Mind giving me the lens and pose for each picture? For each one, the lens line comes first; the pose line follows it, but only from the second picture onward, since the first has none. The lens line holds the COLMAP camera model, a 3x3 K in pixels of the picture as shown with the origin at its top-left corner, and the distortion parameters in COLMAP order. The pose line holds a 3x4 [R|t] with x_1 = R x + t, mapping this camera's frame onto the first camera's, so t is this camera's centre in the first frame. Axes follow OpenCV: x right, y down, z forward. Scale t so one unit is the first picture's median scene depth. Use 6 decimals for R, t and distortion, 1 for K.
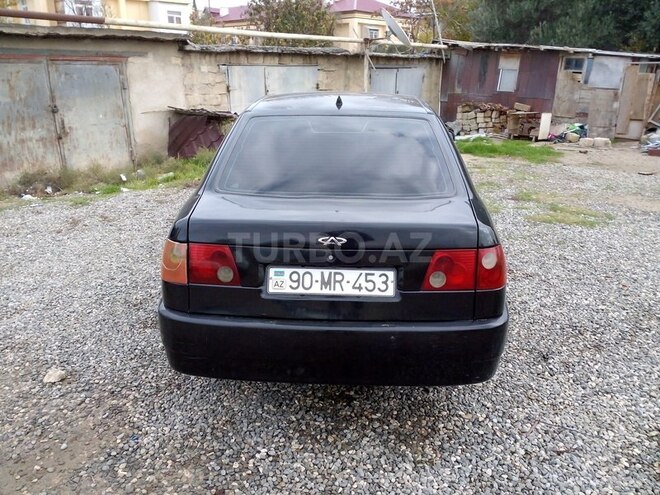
lens RADIAL K [[543.0, 0, 329.2], [0, 543.0, 247.2], [0, 0, 1]] dist [0.048952, -0.052676]
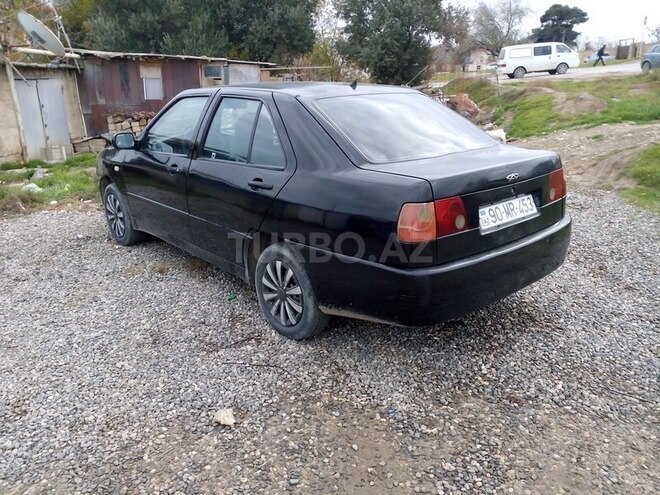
lens RADIAL K [[543.0, 0, 326.0], [0, 543.0, 246.4], [0, 0, 1]] dist [0.048952, -0.052676]
pose [[0.727769, -0.229211, 0.646386, -0.232614], [0.246393, 0.966956, 0.065471, -0.009082], [-0.640034, 0.111617, 0.760196, 0.064533]]
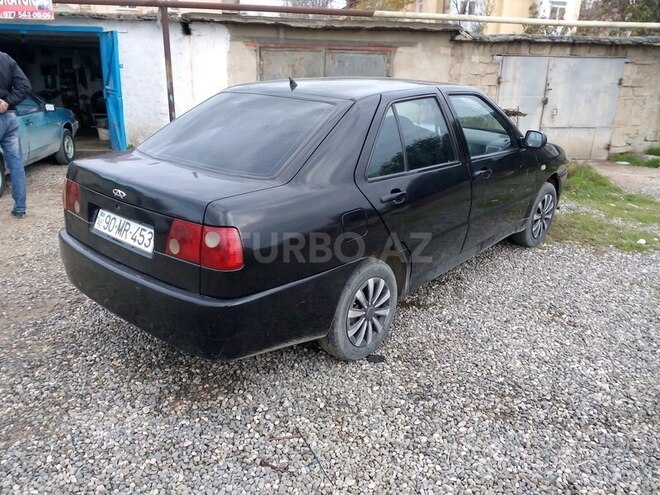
lens RADIAL K [[543.0, 0, 334.0], [0, 543.0, 249.9], [0, 0, 1]] dist [0.048952, -0.052676]
pose [[0.781968, 0.222485, -0.582259, 0.213018], [-0.213923, 0.973183, 0.084562, -0.018147], [0.585459, 0.058434, 0.808593, 0.065291]]
